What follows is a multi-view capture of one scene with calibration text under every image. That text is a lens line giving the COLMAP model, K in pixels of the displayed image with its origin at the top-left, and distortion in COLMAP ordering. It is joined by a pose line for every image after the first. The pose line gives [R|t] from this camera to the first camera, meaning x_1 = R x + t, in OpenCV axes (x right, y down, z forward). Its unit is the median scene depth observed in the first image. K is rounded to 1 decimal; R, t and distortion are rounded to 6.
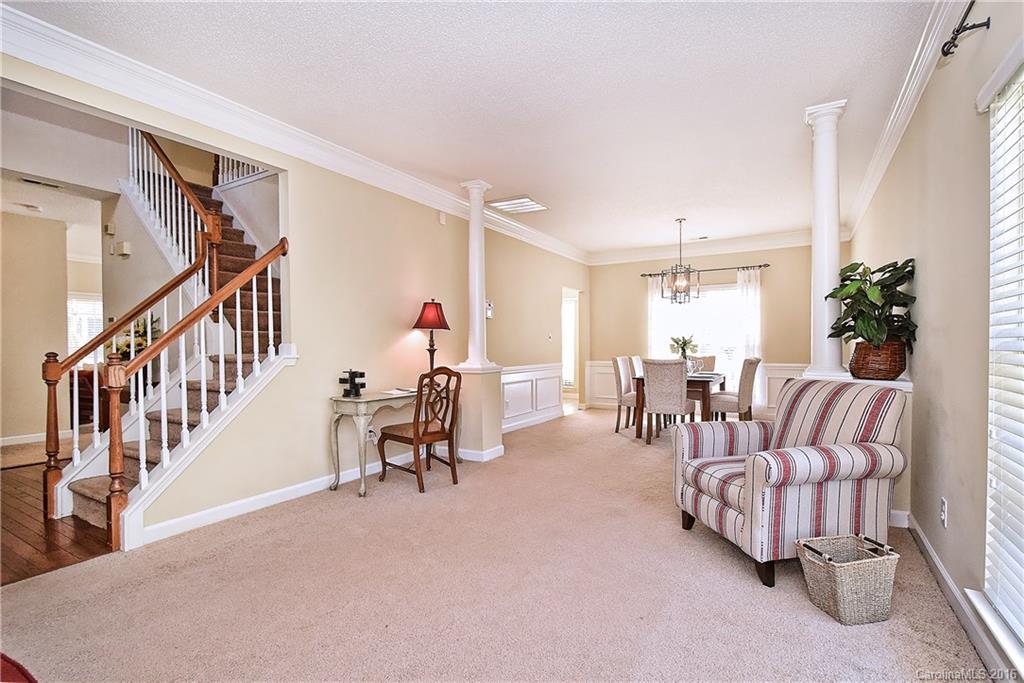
lens RADIAL K [[469.1, 0, 527.6], [0, 469.1, 338.2], [0, 0, 1]] dist [0.001203, -0.000095]
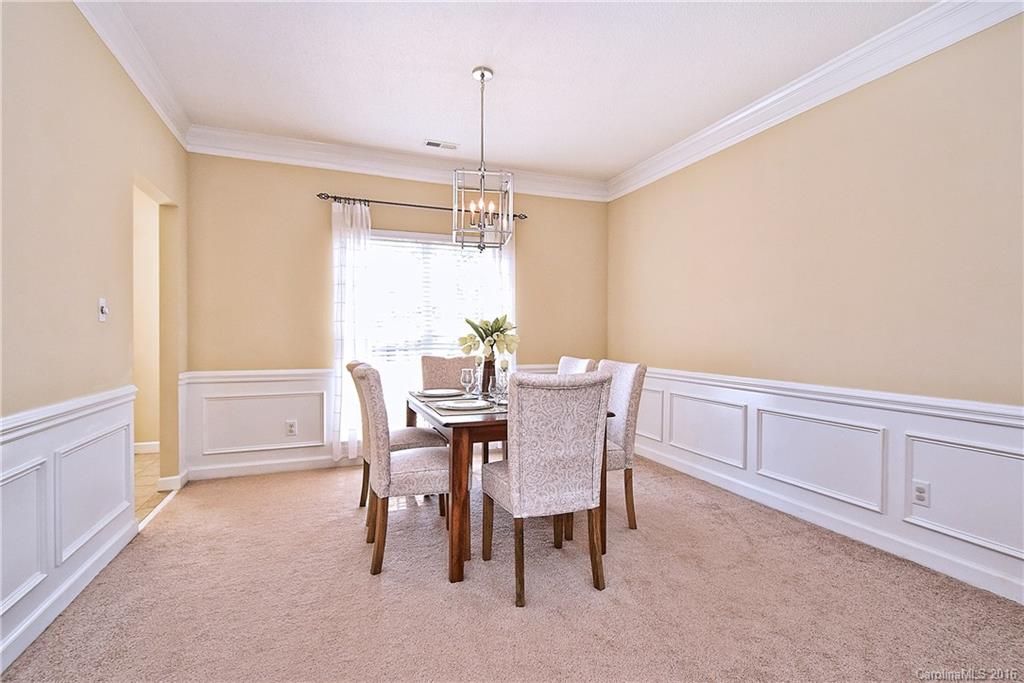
lens RADIAL K [[469.1, 0, 527.6], [0, 469.1, 338.2], [0, 0, 1]] dist [0.001203, -0.000095]
pose [[0.613117, -0.007053, 0.789961, -0.016907], [-0.011360, 0.999778, 0.017744, 0.006674], [-0.789911, -0.019853, 0.612901, 0.517138]]
